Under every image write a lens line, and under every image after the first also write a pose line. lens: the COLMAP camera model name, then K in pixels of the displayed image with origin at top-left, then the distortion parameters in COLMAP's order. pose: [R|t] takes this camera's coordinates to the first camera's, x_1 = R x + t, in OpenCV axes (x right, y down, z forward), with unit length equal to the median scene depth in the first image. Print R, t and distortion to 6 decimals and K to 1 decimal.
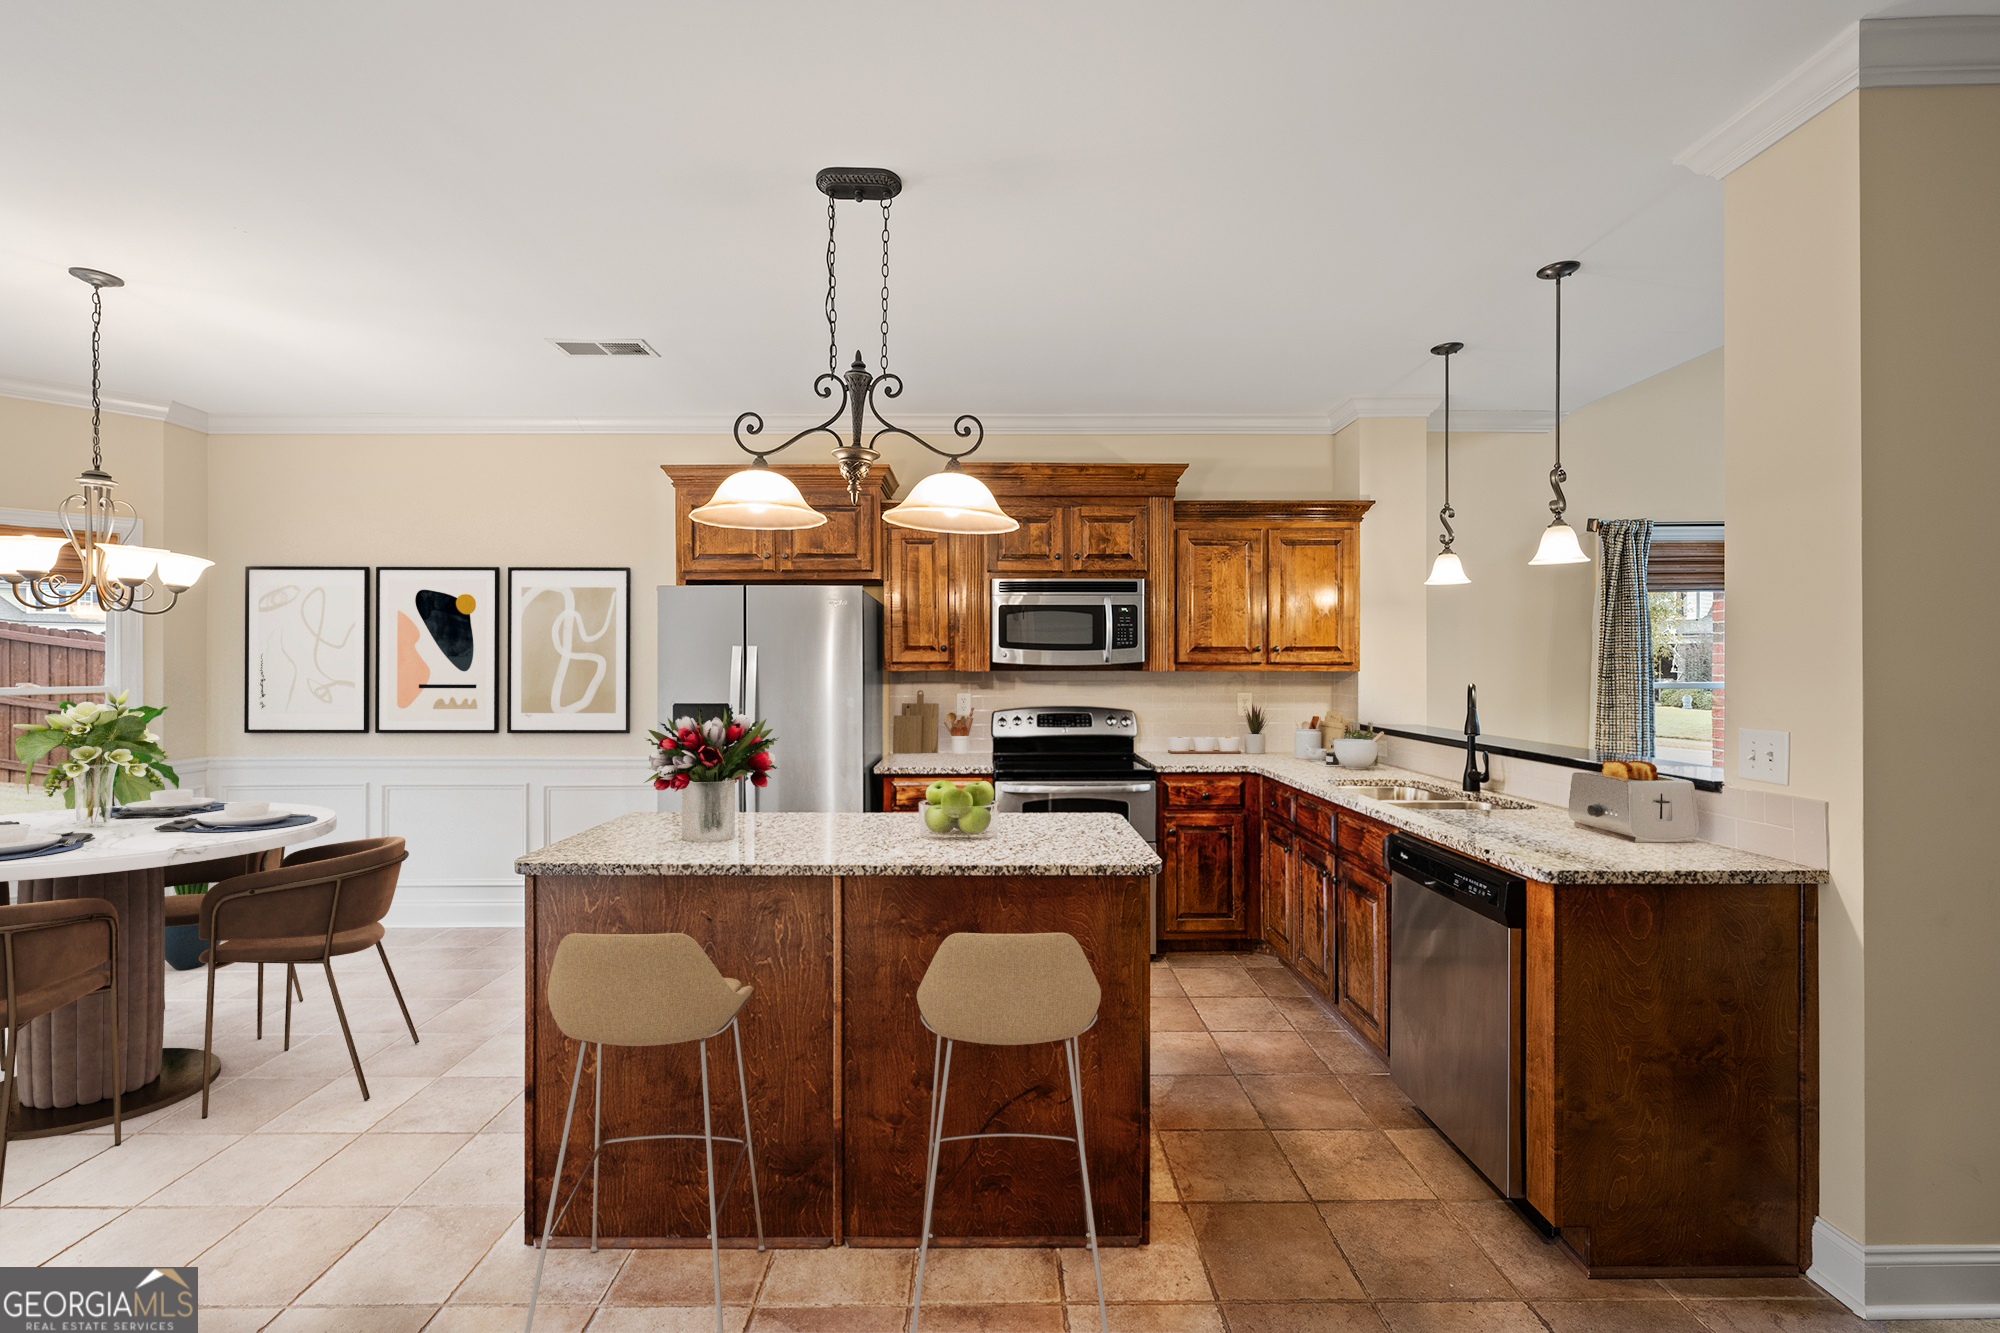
lens RADIAL K [[850.5, 0, 1000.0], [0, 850.5, 666.5], [0, 0, 1]] dist [0.003979, 0.000233]
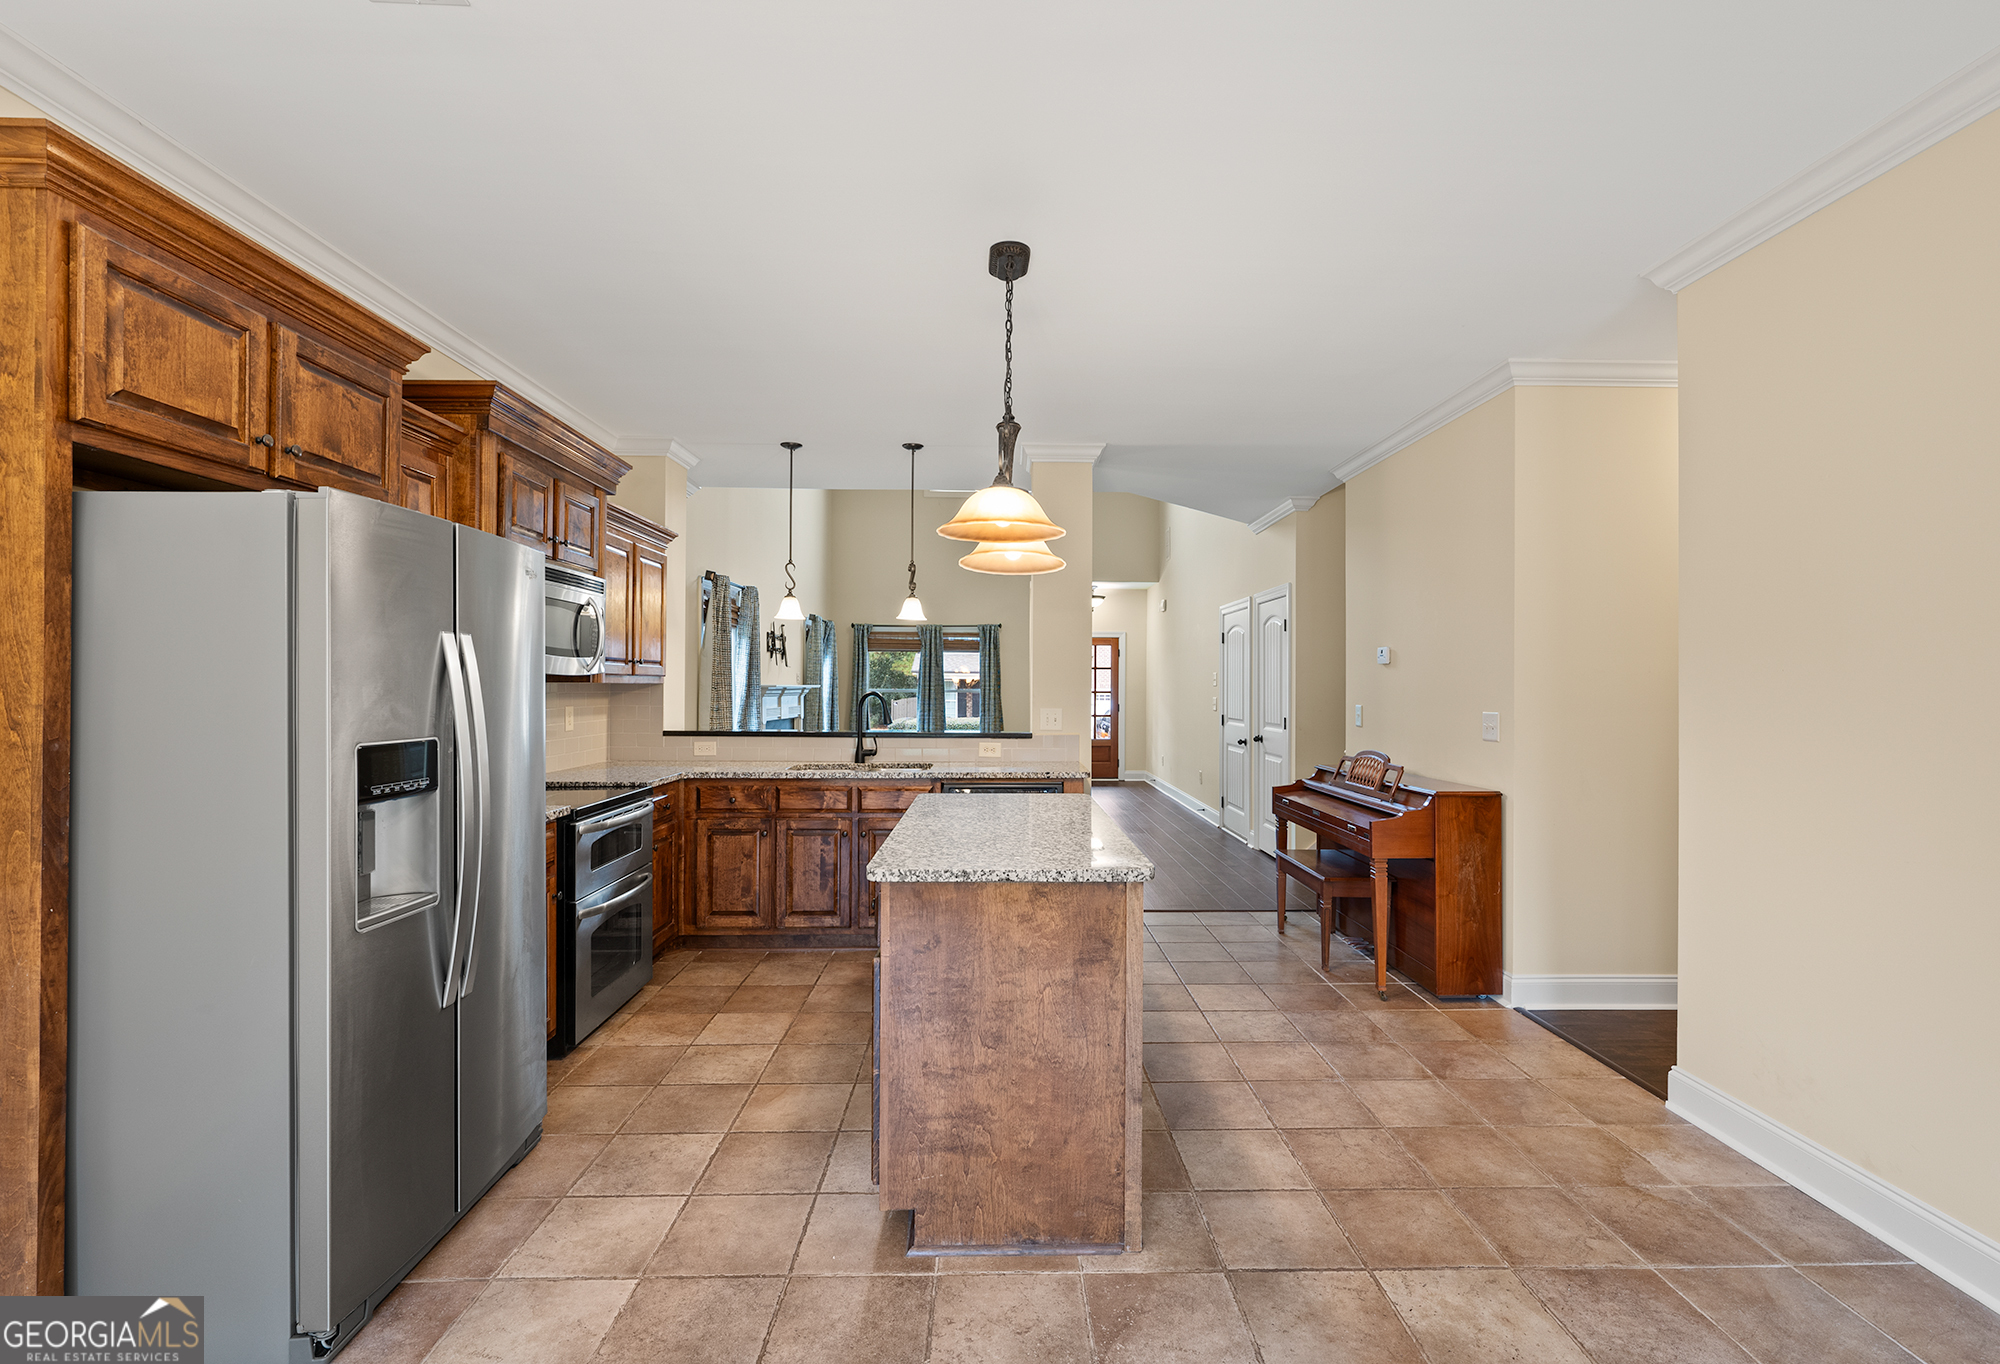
lens RADIAL K [[904.9, 0, 1014.5], [0, 904.9, 687.1], [0, 0, 1]] dist [0.002545, 0.000145]
pose [[-0.015918, 0.002092, 0.999871, -0.797095], [-0.006772, 0.999975, -0.002200, 0.009442], [-0.999850, -0.006806, -0.015904, 0.577030]]
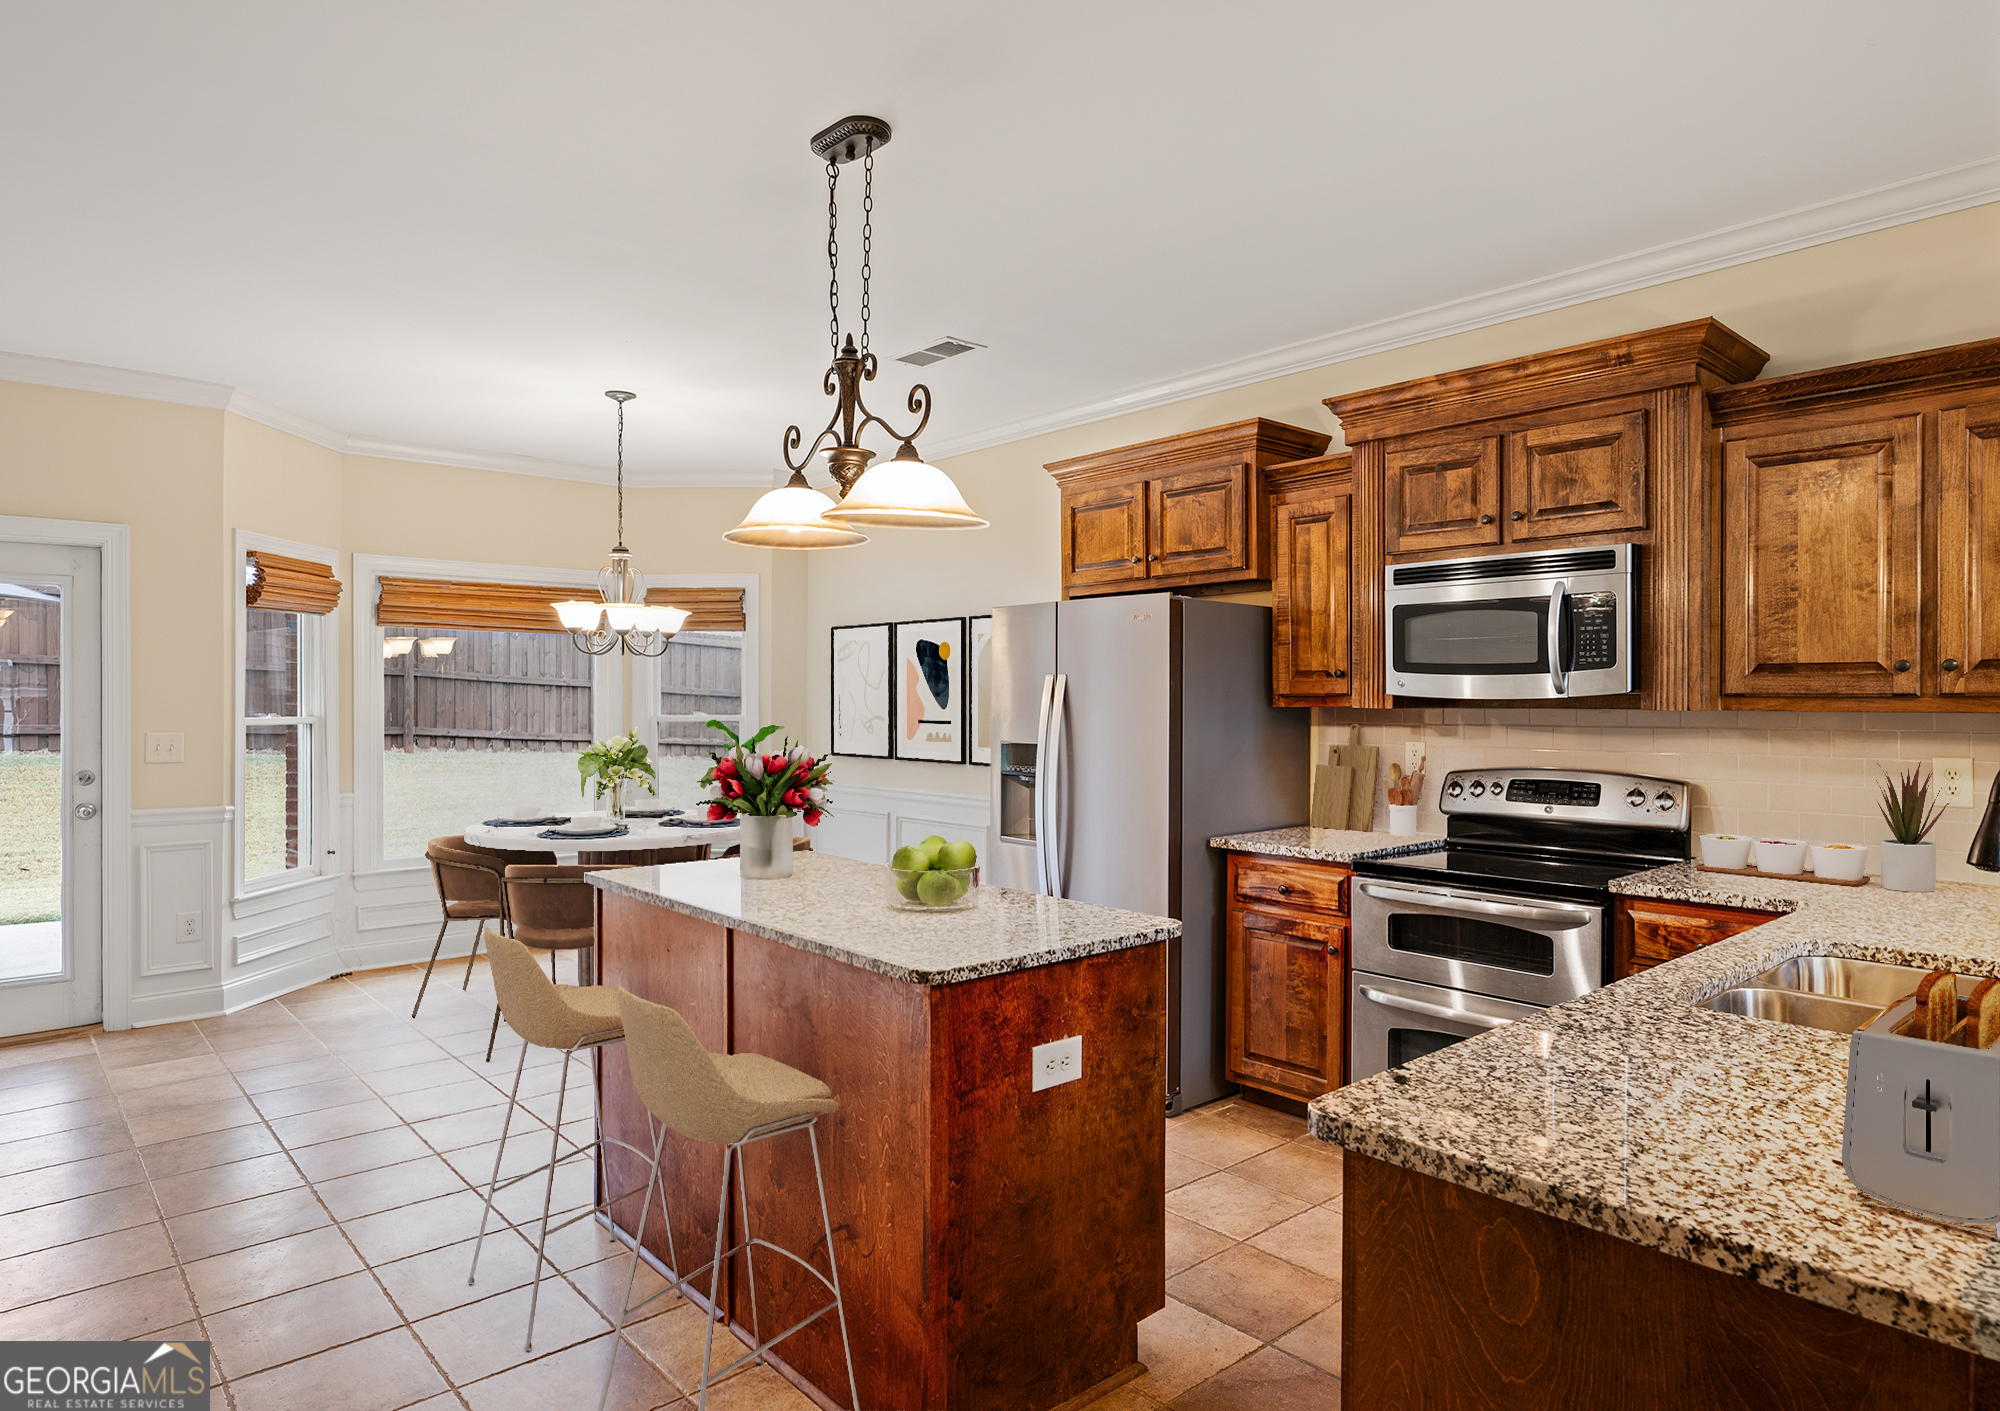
lens RADIAL K [[1191.0, 0, 1025.4], [0, 1191.0, 707.4], [0, 0, 1]] dist [0.002331, 0.000048]
pose [[0.660246, 0.007754, -0.751010, 0.491236], [-0.002691, 0.999965, 0.007958, -0.001198], [0.751045, -0.003234, 0.660243, 0.190370]]
